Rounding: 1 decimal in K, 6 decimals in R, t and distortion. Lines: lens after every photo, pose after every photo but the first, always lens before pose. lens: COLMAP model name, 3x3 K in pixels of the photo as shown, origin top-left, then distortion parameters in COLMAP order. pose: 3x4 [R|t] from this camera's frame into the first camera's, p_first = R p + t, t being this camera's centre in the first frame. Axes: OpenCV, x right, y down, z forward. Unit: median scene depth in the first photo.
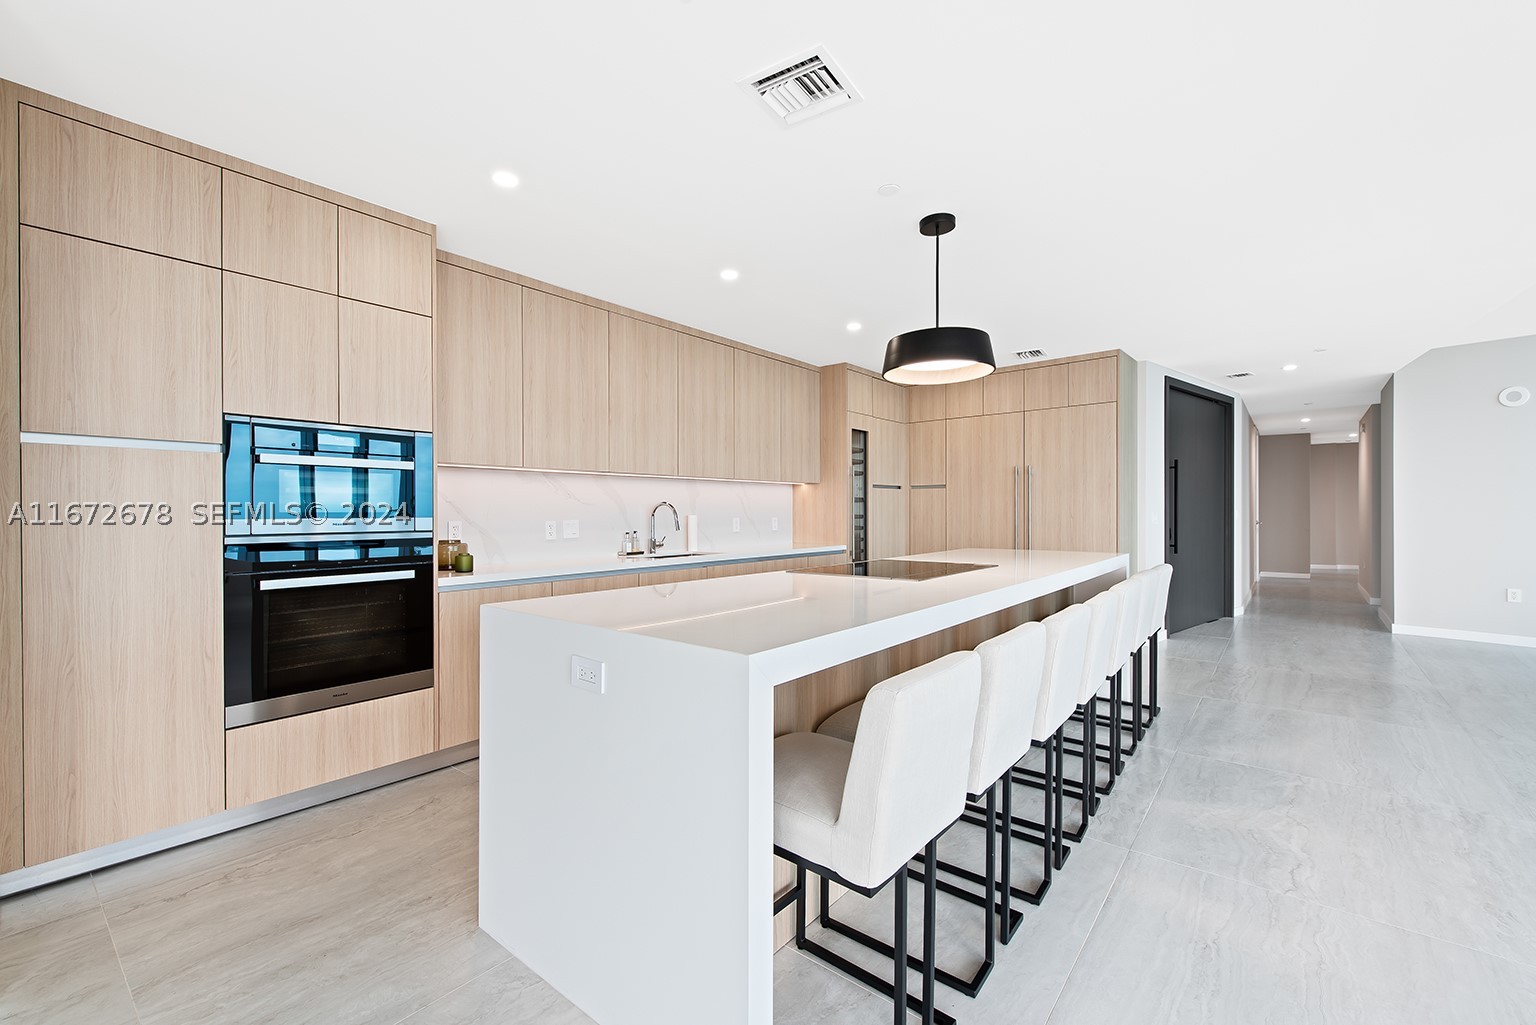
lens RADIAL K [[665.4, 0, 760.2], [0, 665.4, 512.9], [0, 0, 1]] dist [0.002445, 0.000217]
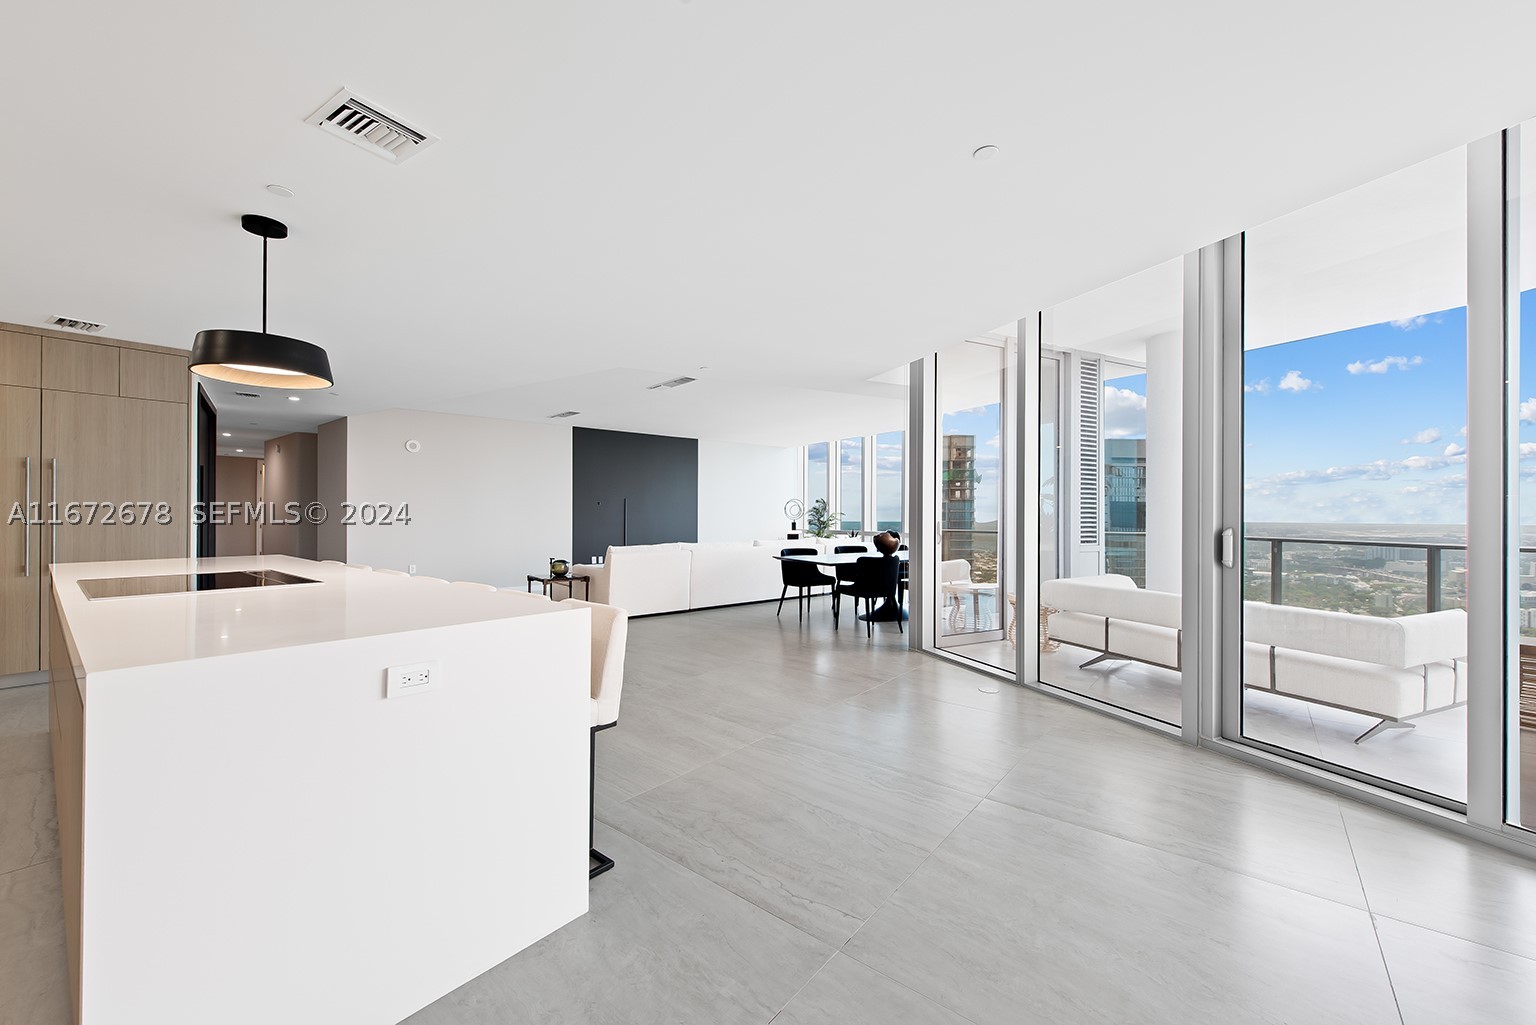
lens RADIAL K [[607.2, 0, 771.9], [0, 607.2, 514.4], [0, 0, 1]] dist [0.000175, -0.000036]
pose [[-0.000644, 0.005952, 0.999982, -0.448926], [-0.003570, 0.999976, -0.005954, -0.002222], [-0.999993, -0.003574, -0.000623, 0.165052]]
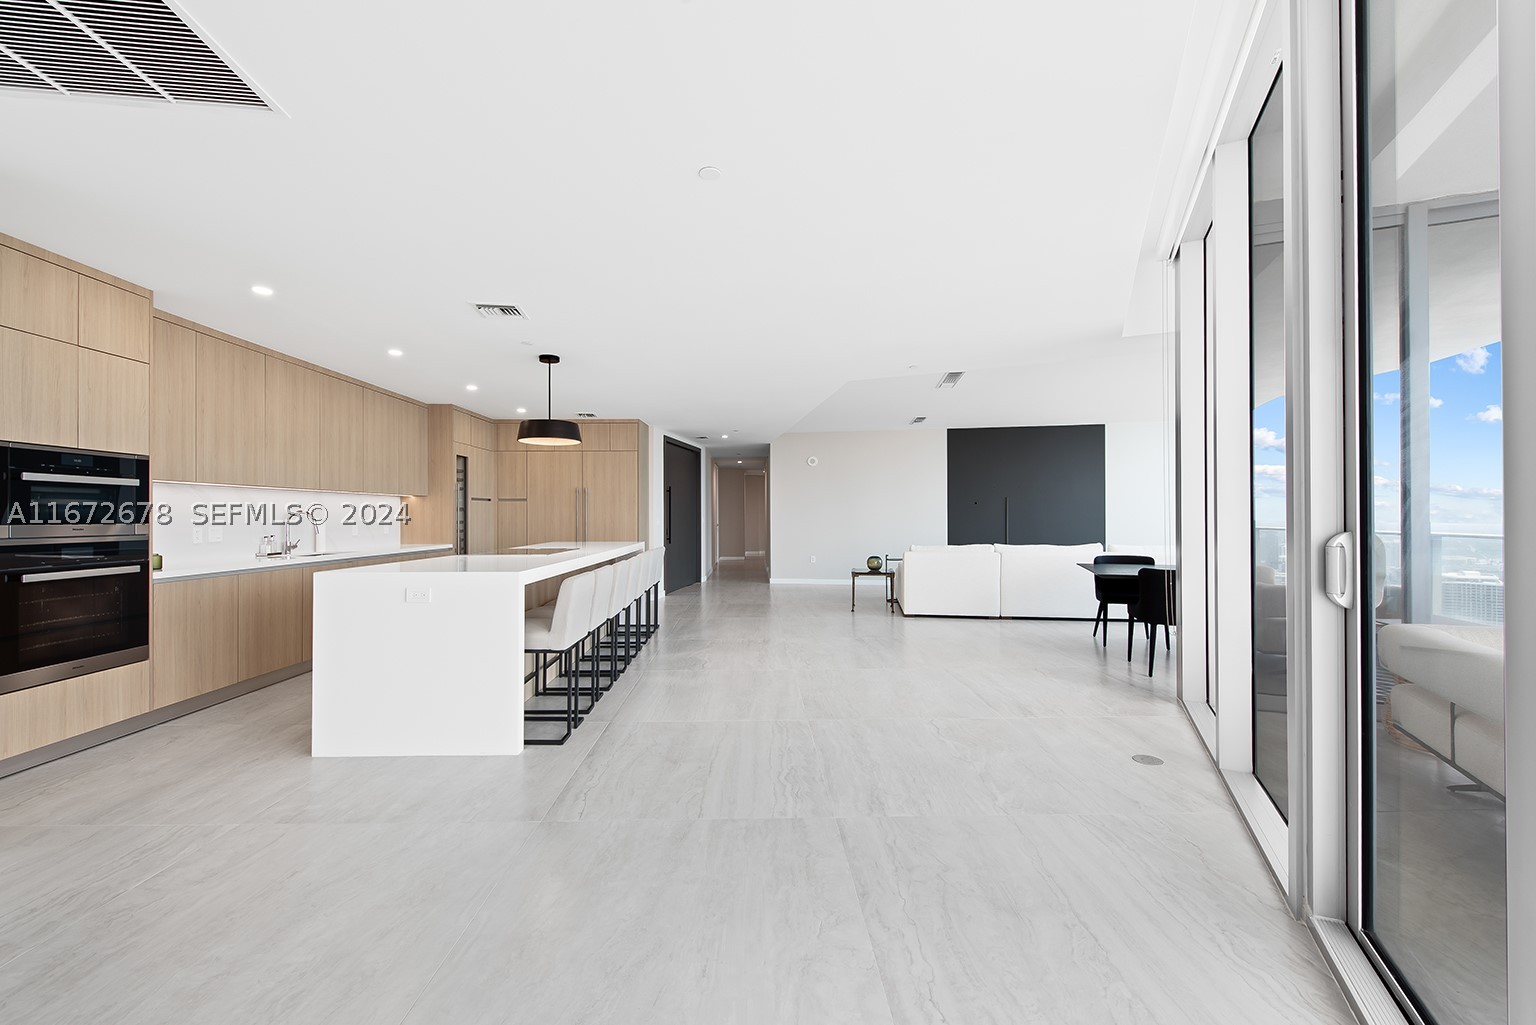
lens RADIAL K [[623.6, 0, 758.8], [0, 623.6, 517.1], [0, 0, 1]] dist [-0.000718, -0.000001]
pose [[0.773070, 0.000050, 0.634321, -0.258579], [0.001246, 0.999998, -0.001598, -0.001615], [-0.634320, 0.002026, 0.773068, -0.467872]]
